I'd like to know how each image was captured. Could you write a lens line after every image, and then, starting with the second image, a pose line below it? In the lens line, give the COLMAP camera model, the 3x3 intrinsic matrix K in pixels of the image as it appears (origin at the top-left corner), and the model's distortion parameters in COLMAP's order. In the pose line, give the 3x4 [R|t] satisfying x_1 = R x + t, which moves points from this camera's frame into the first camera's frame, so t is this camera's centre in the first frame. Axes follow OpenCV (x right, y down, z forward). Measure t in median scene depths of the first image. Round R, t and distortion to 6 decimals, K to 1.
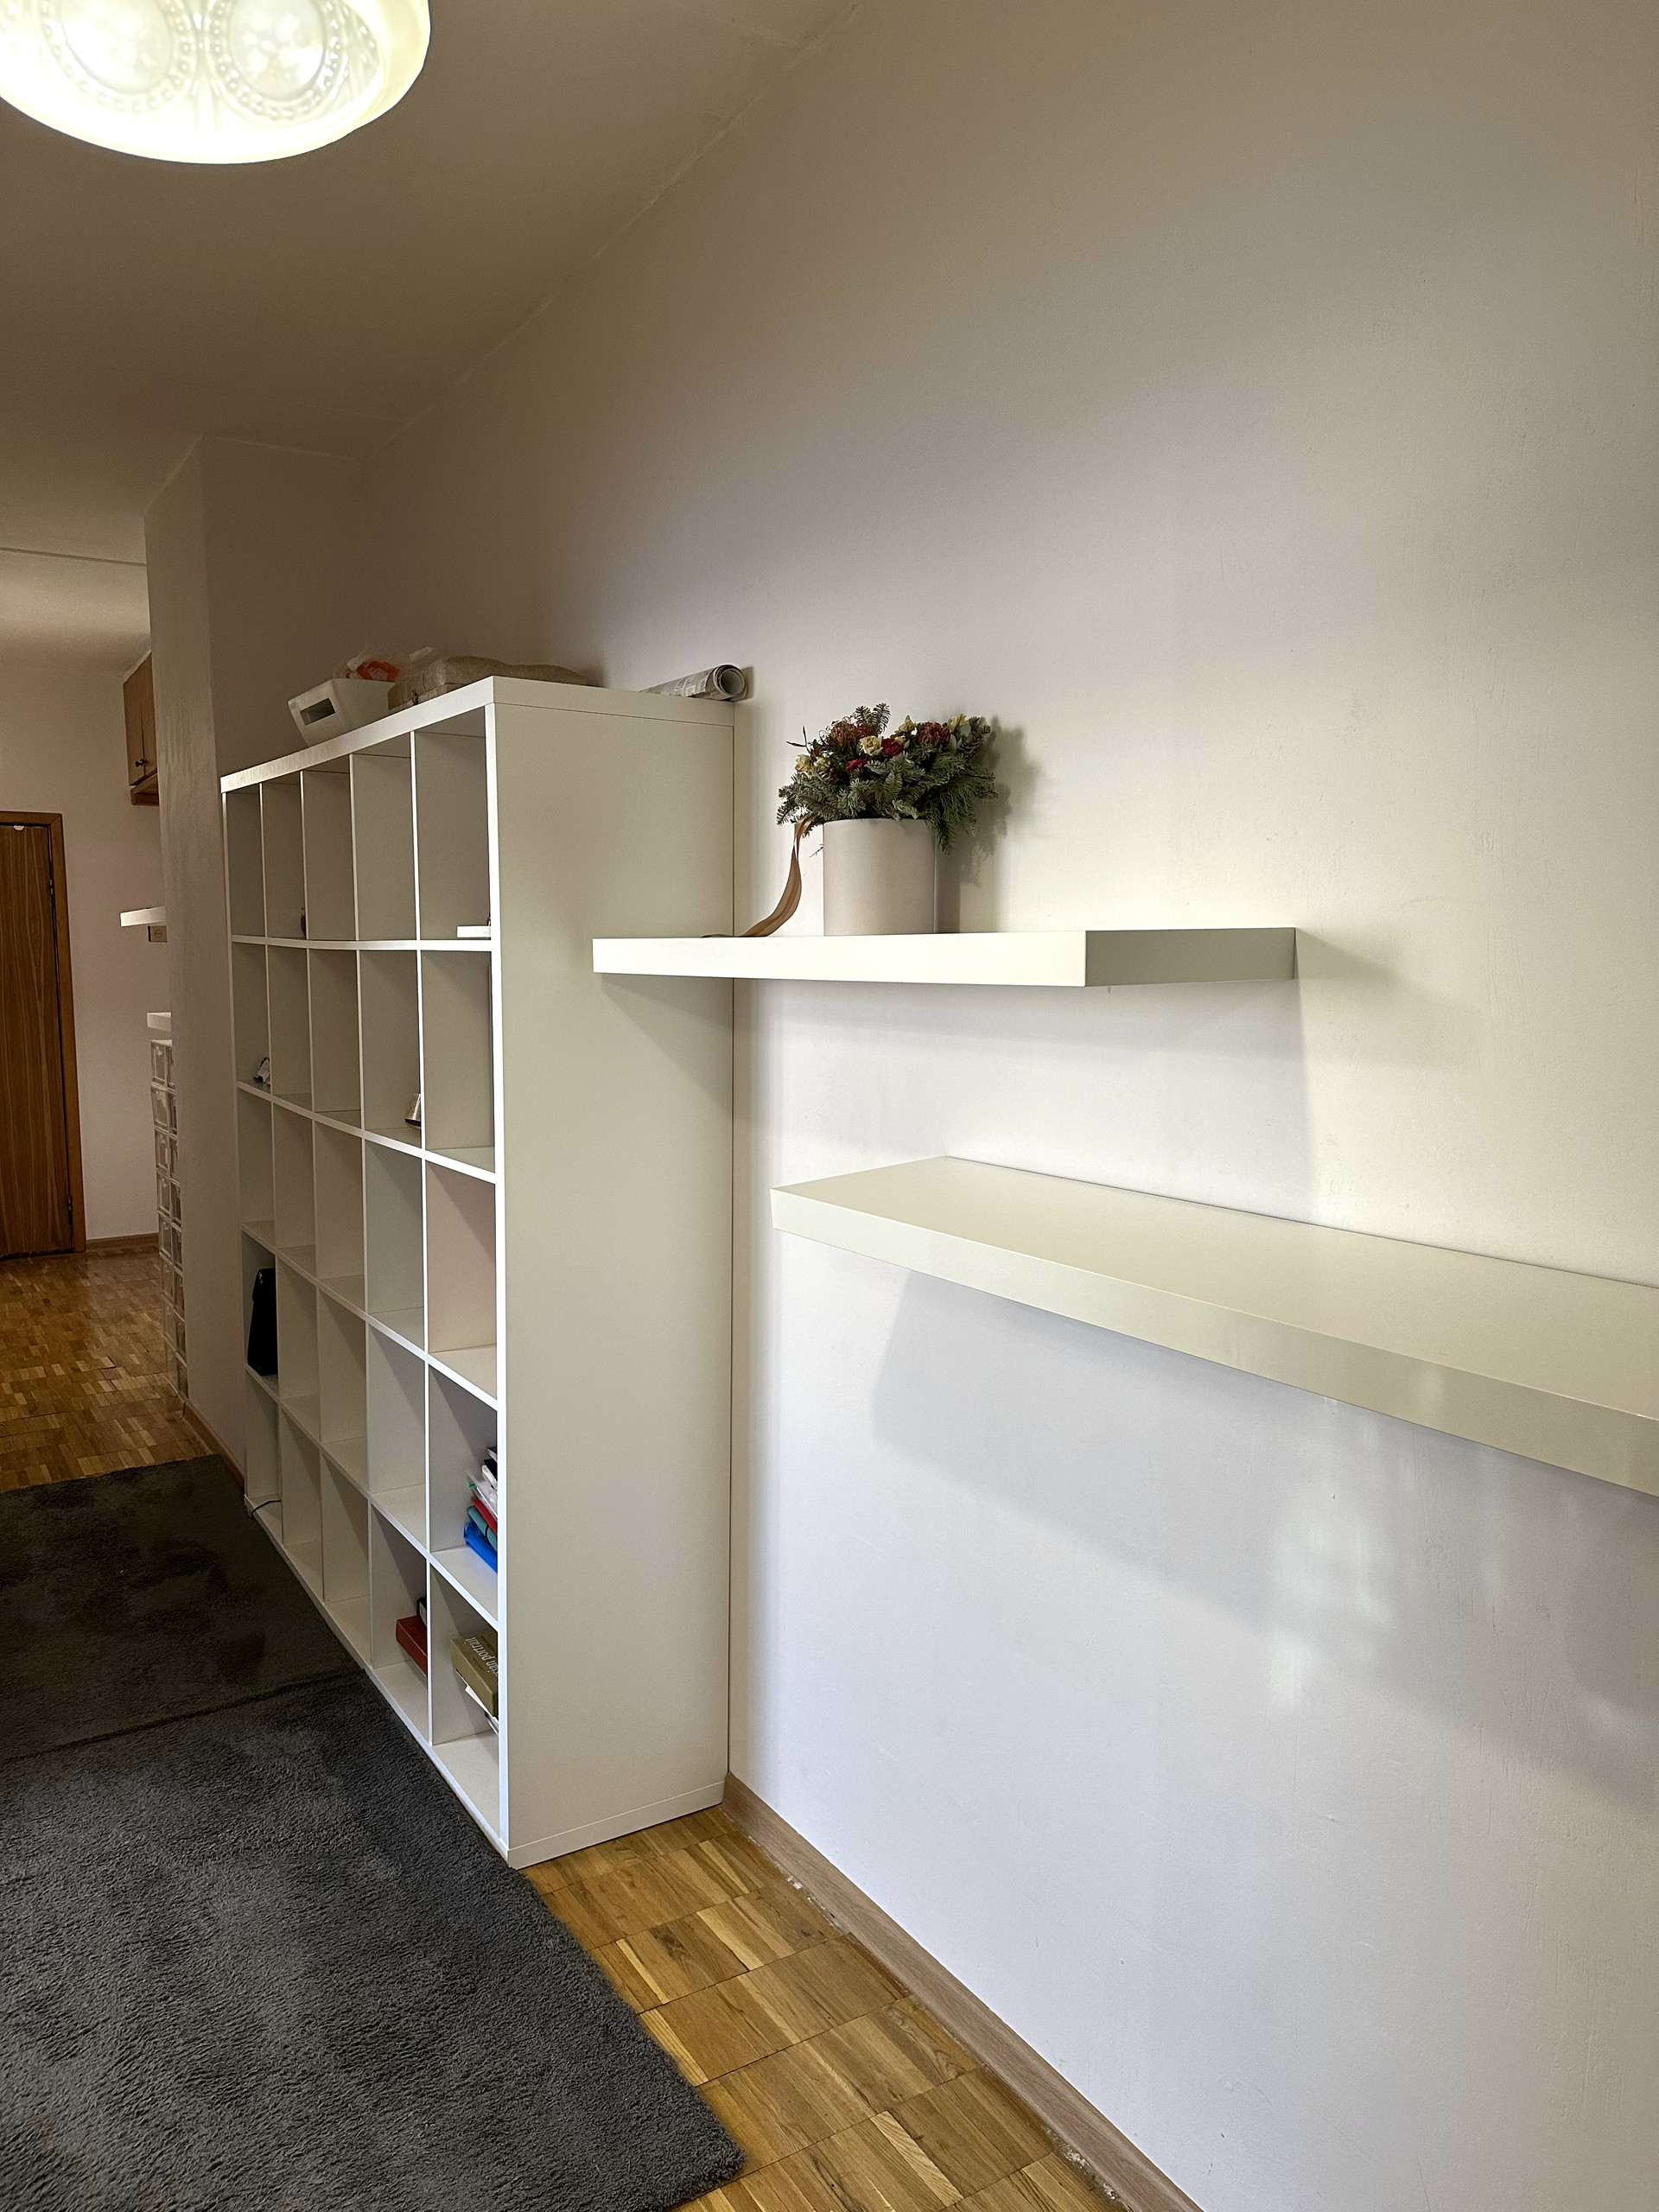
lens RADIAL K [[1556.2, 0, 830.0], [0, 1556.2, 1105.6], [0, 0, 1]] dist [0.039222, -0.050868]
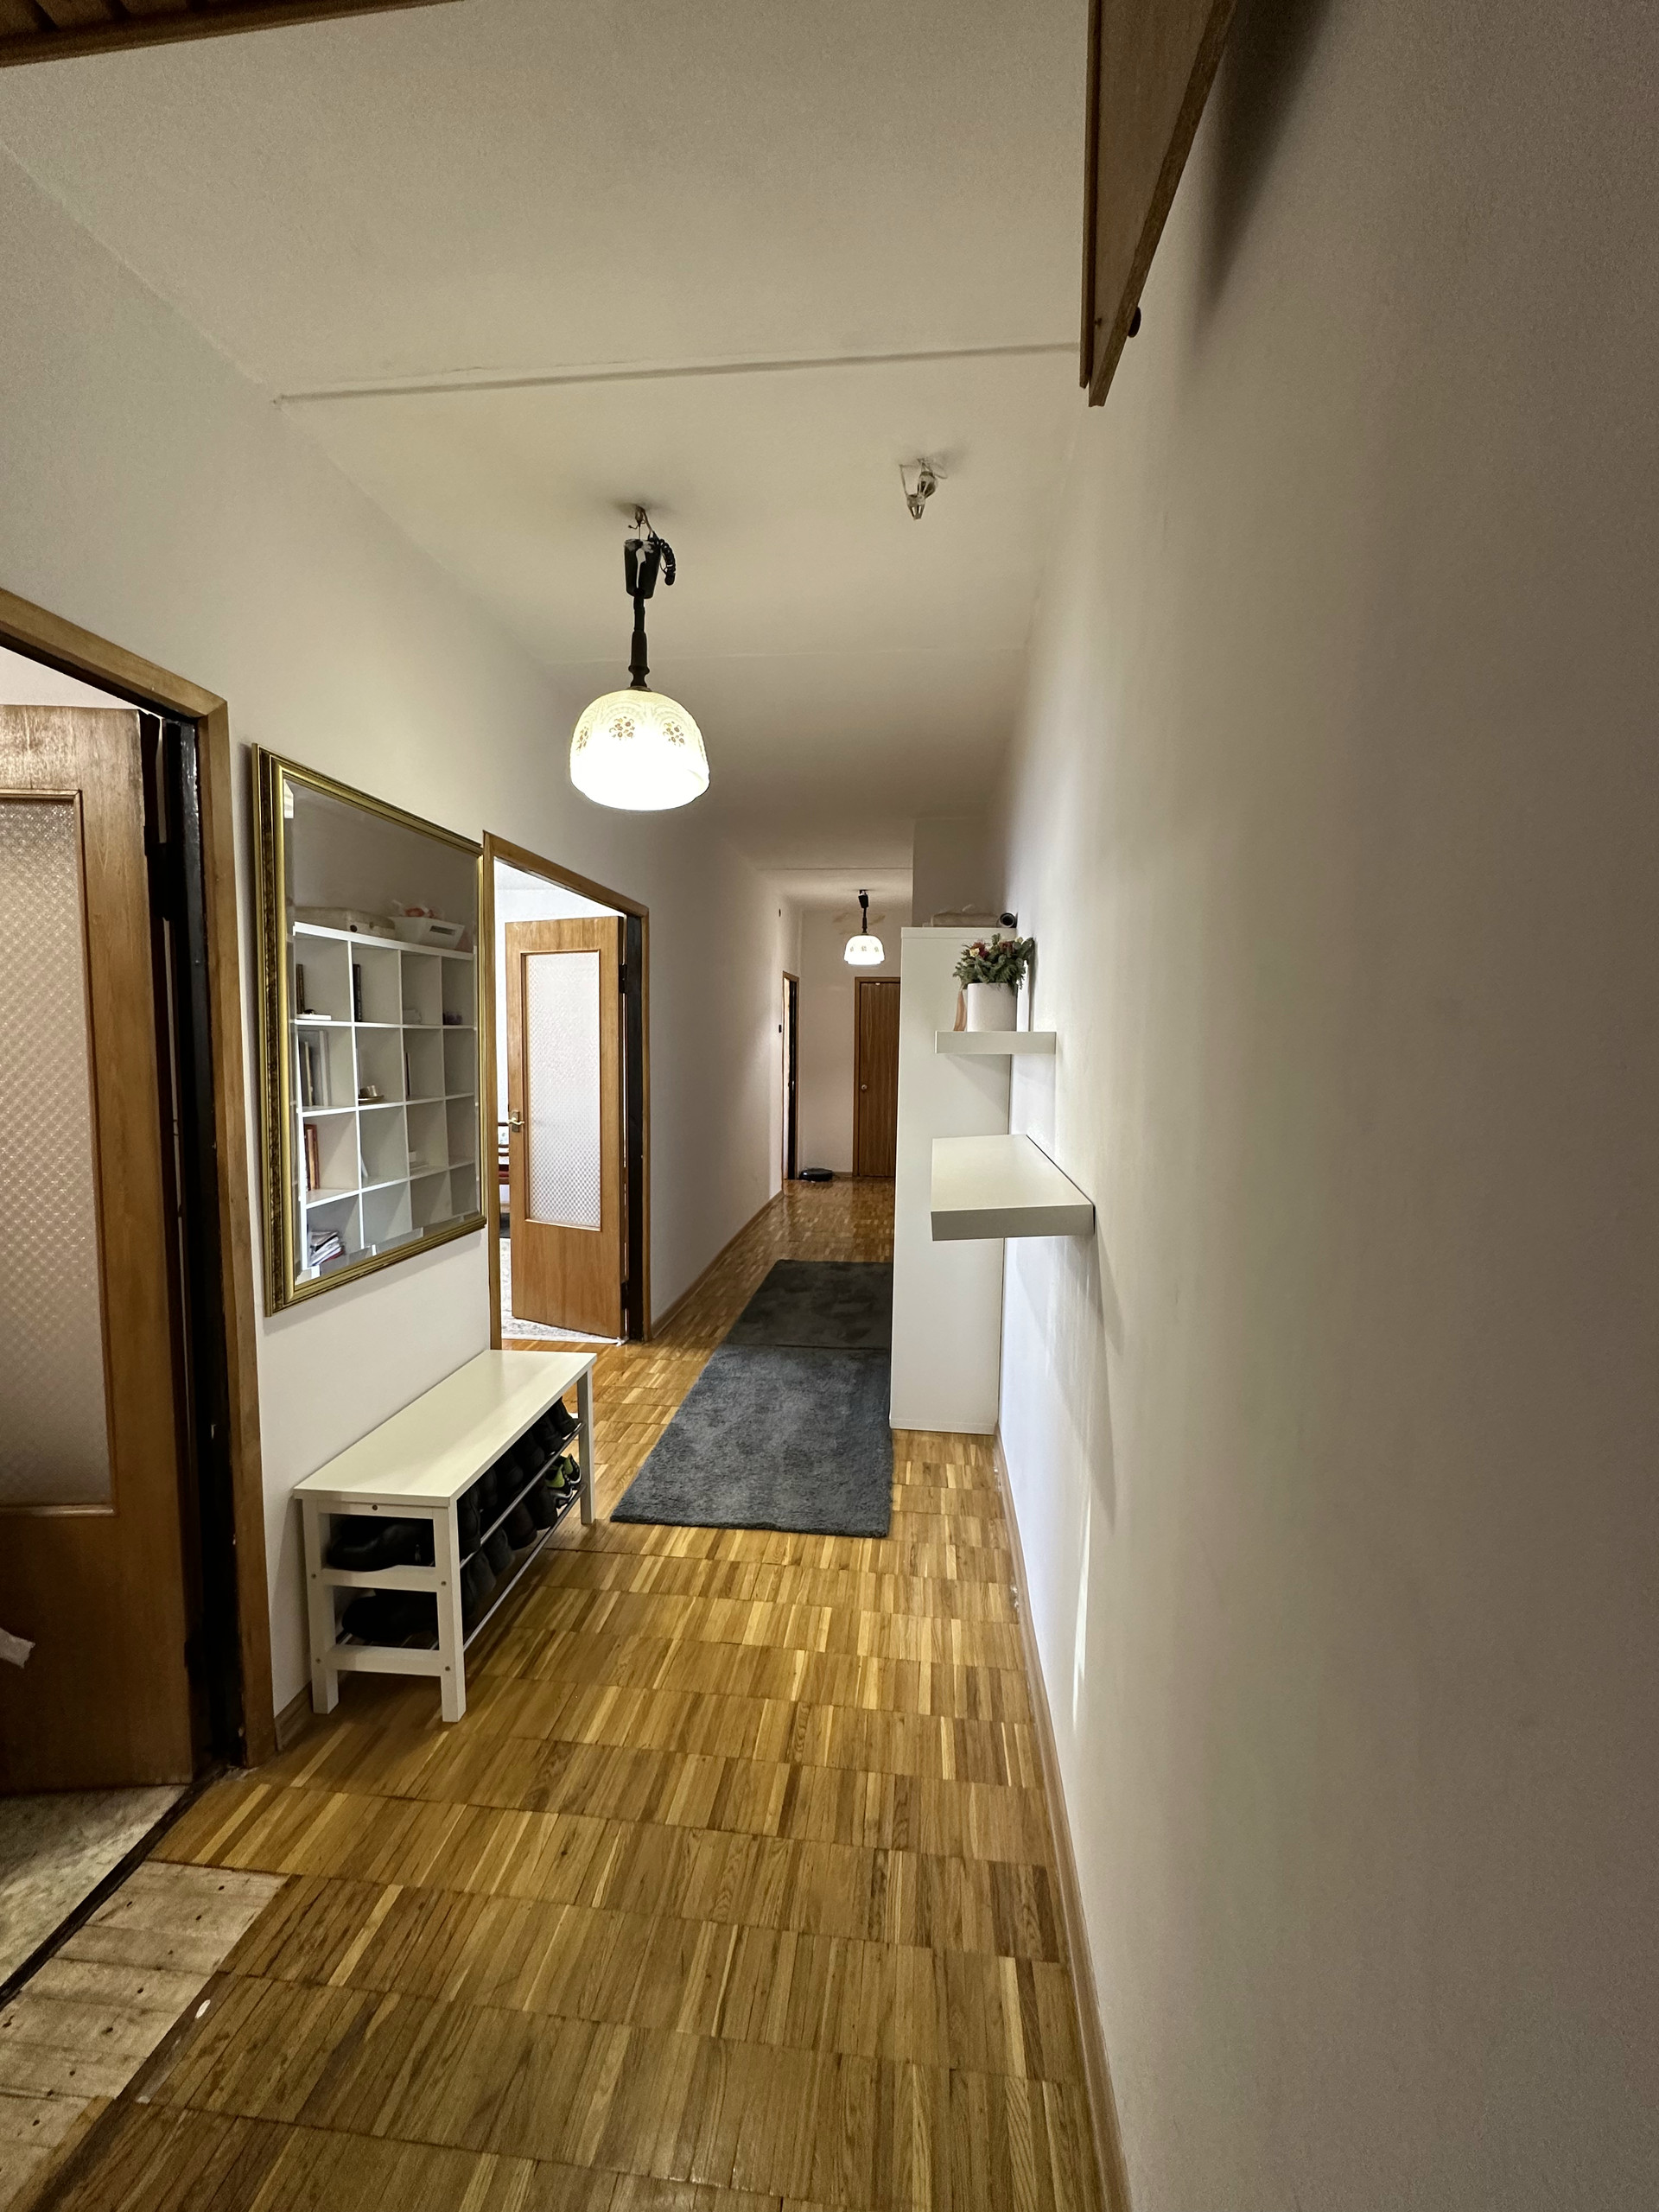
lens RADIAL K [[895.9, 0, 820.6], [0, 895.9, 1109.7], [0, 0, 1]] dist [-0.001442, -0.000029]
pose [[0.769647, 0.054743, -0.636118, 0.589991], [-0.067650, 0.997701, 0.004009, 0.013937], [0.634875, 0.039948, 0.771581, -0.135187]]
